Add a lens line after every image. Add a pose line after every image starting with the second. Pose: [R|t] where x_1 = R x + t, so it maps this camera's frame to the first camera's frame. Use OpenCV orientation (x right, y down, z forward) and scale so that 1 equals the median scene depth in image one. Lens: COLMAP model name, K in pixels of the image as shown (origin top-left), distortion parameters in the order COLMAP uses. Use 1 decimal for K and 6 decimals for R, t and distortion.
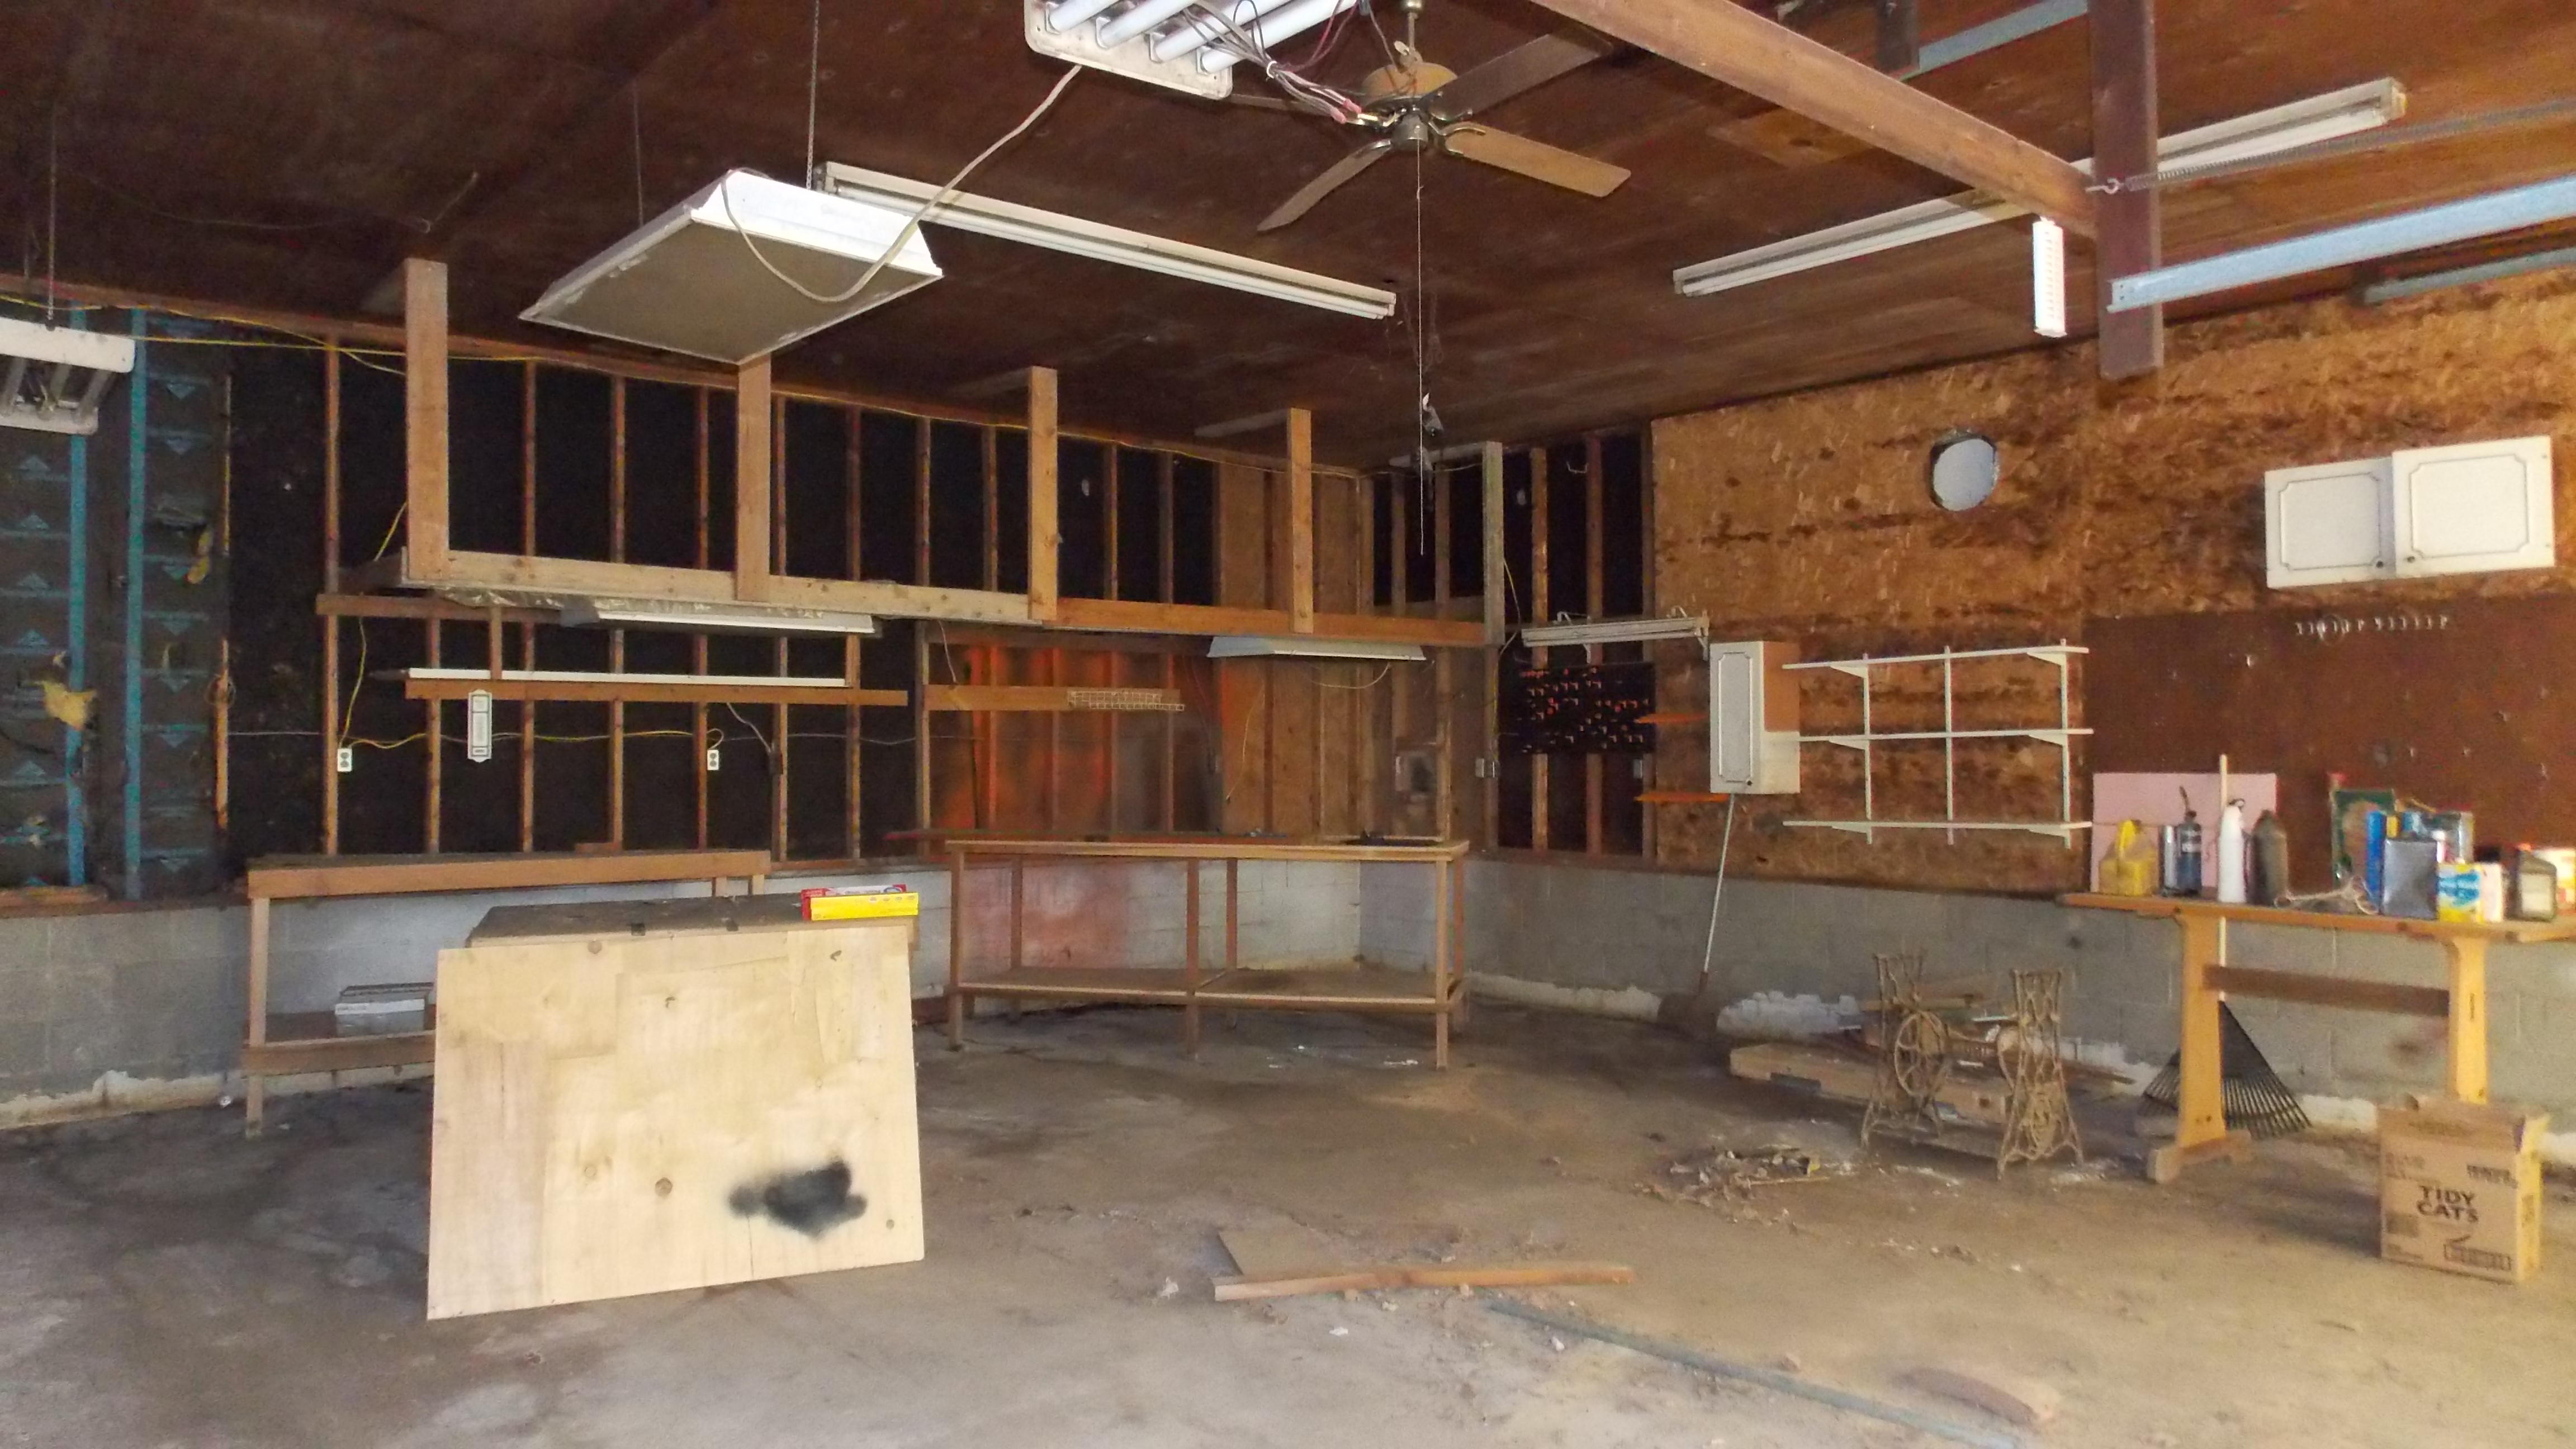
lens RADIAL K [[1737.7, 0, 1290.4], [0, 1737.7, 704.5], [0, 0, 1]] dist [0.003889, -0.002161]
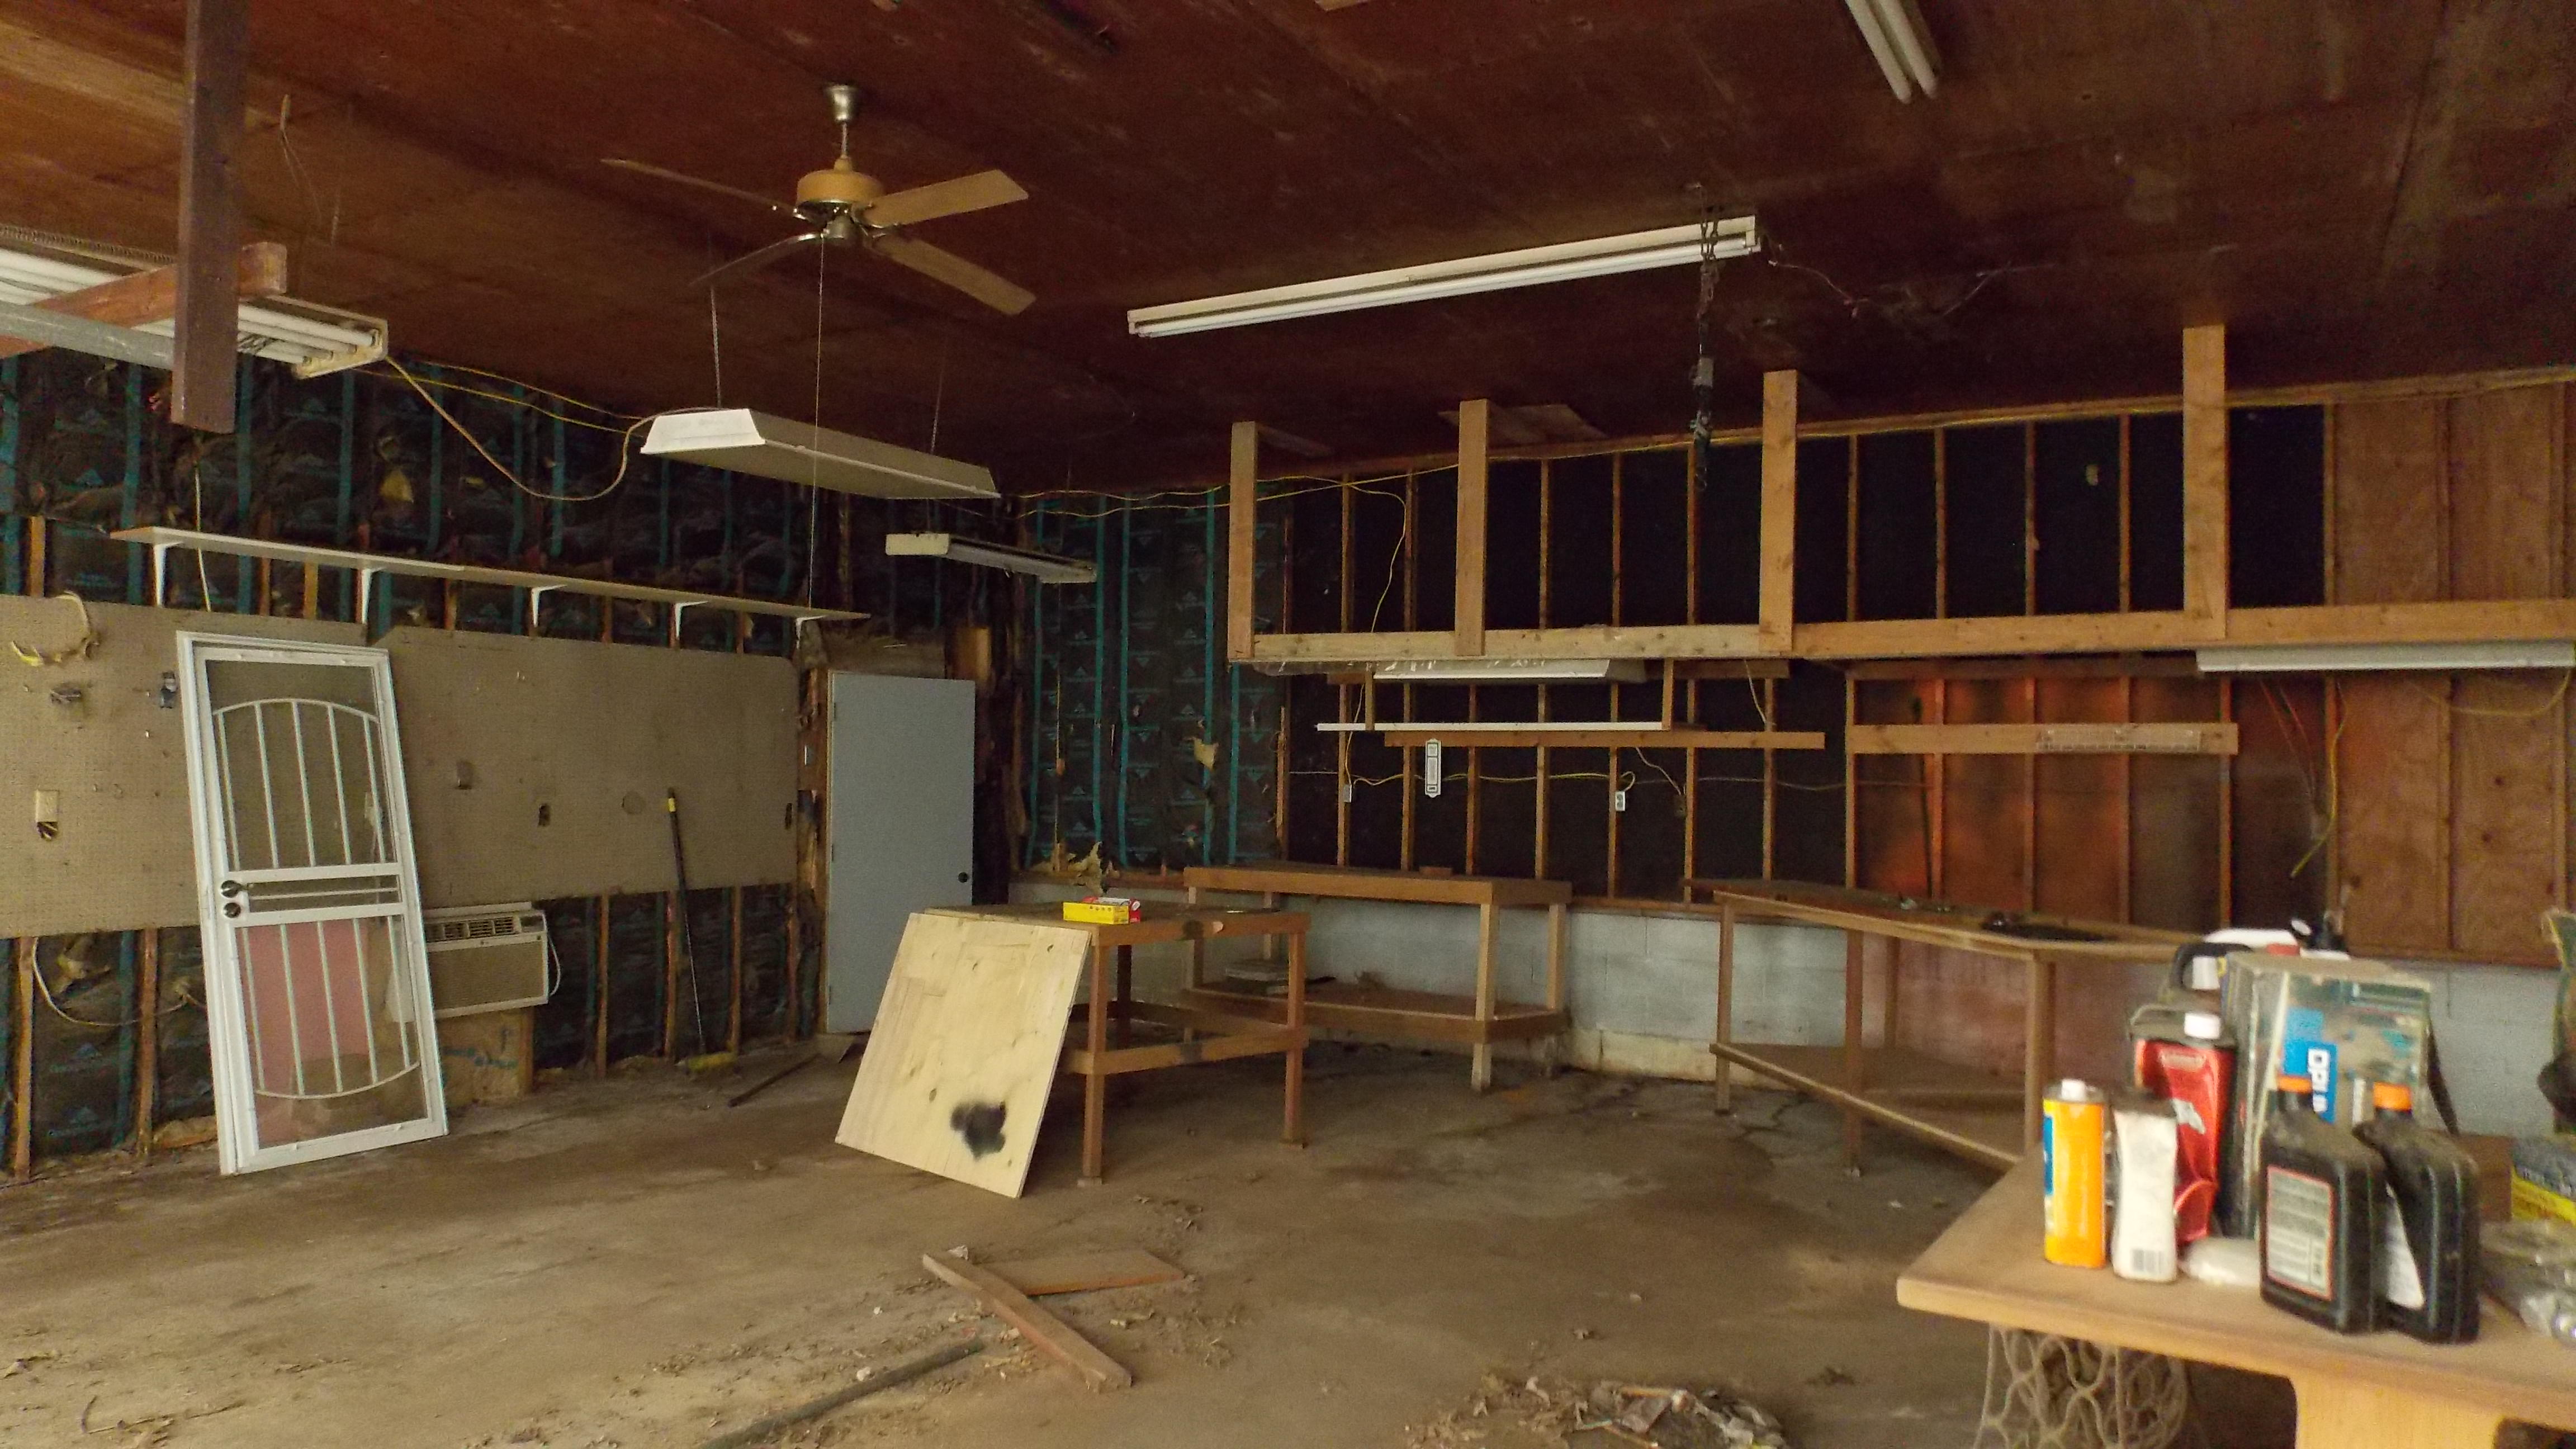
lens RADIAL K [[1737.7, 0, 1290.6], [0, 1737.7, 746.5], [0, 0, 1]] dist [0.003889, -0.002161]
pose [[0.353124, -0.010733, -0.935515, 0.674123], [0.006005, 0.999940, -0.009206, 0.007953], [0.935557, -0.002367, 0.353167, 0.497625]]
